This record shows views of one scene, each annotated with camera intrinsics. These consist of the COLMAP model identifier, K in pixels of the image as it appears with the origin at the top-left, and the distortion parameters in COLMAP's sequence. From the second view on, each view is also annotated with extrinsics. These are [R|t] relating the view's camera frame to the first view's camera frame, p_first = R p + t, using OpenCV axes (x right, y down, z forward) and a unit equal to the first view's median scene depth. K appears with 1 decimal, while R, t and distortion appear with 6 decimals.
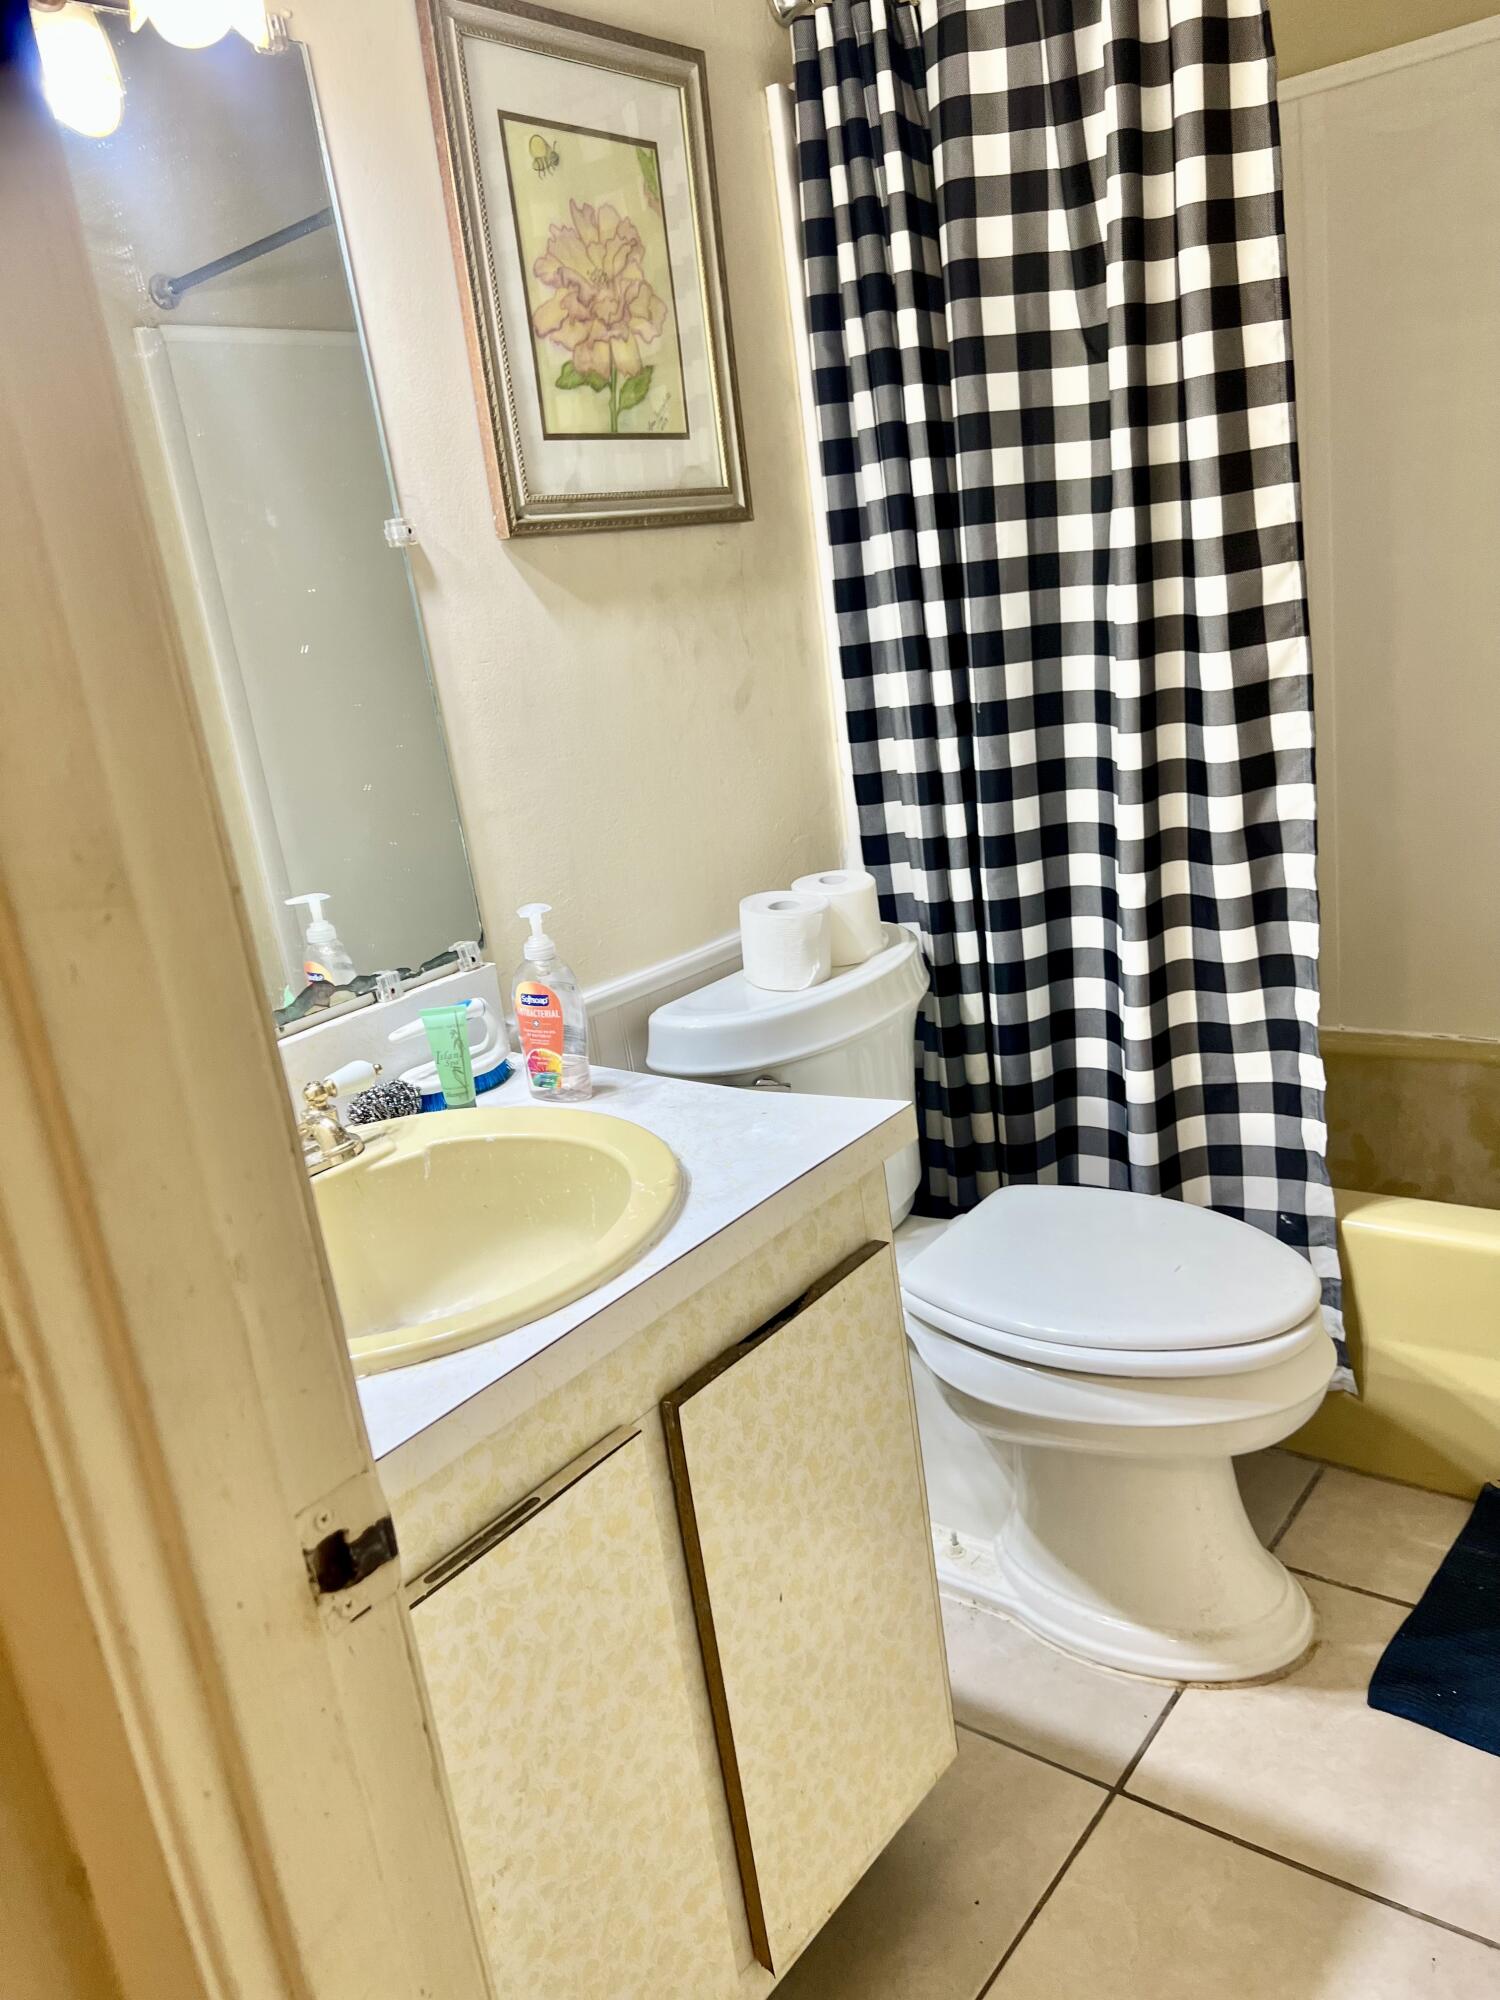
lens RADIAL K [[1495.7, 0, 743.9], [0, 1495.7, 1019.7], [0, 0, 1]] dist [0.050218, -0.068250]
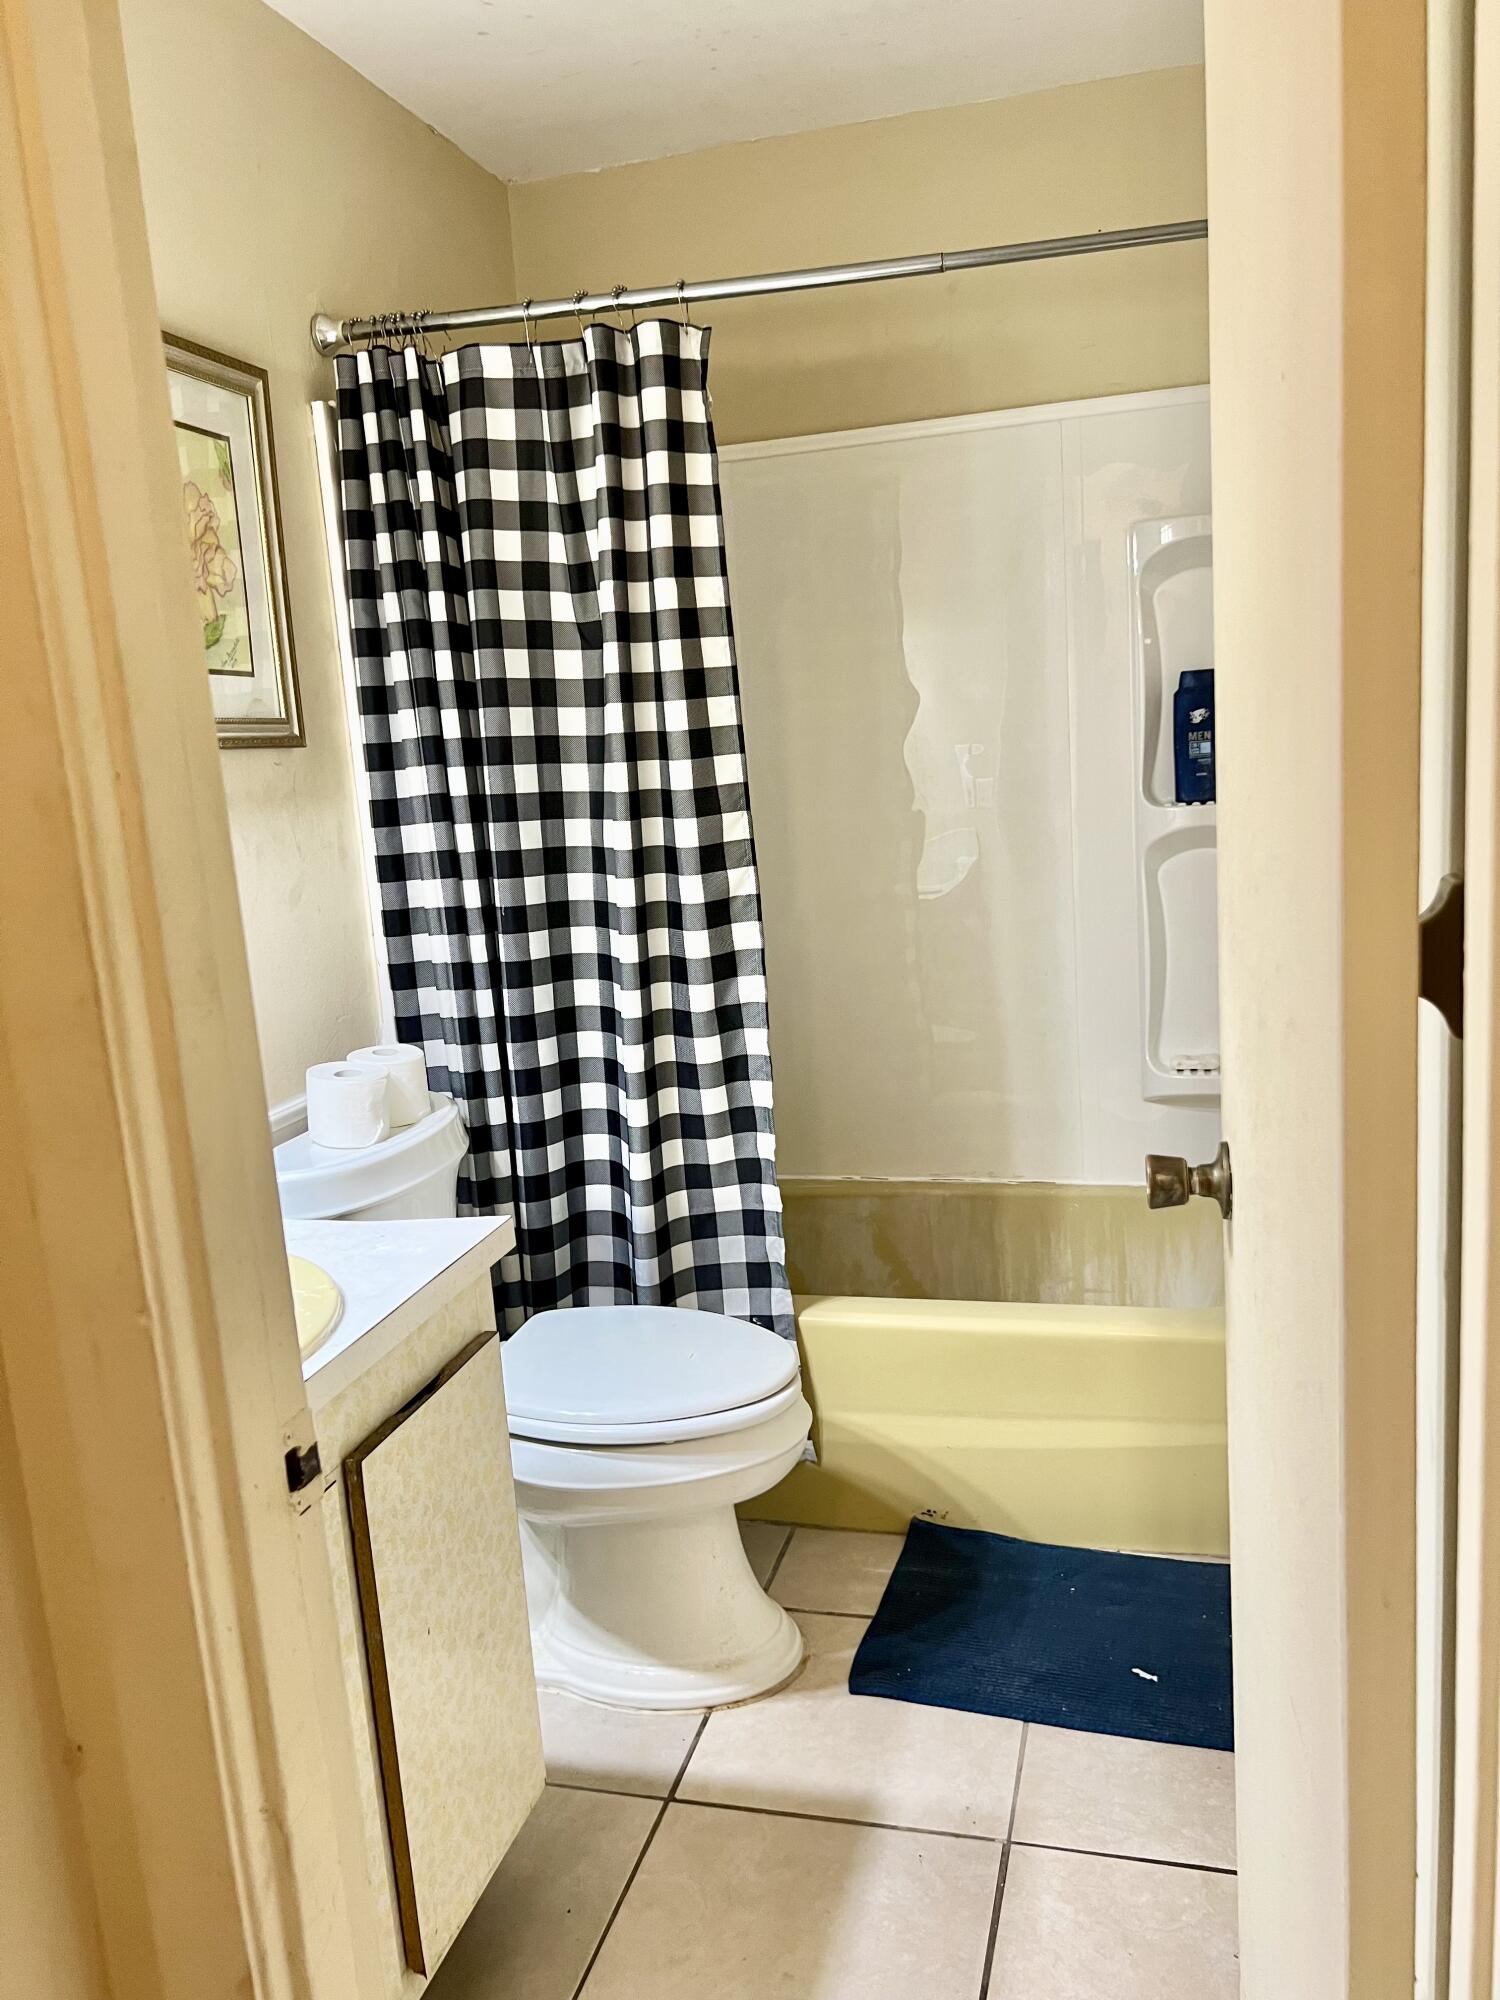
lens RADIAL K [[1495.7, 0, 758.9], [0, 1495.7, 1028.0], [0, 0, 1]] dist [0.050218, -0.068250]
pose [[0.917514, -0.003152, 0.397691, -0.144529], [0.056194, 0.990964, -0.121793, 0.047430], [-0.393713, 0.134094, 0.909400, -0.177953]]
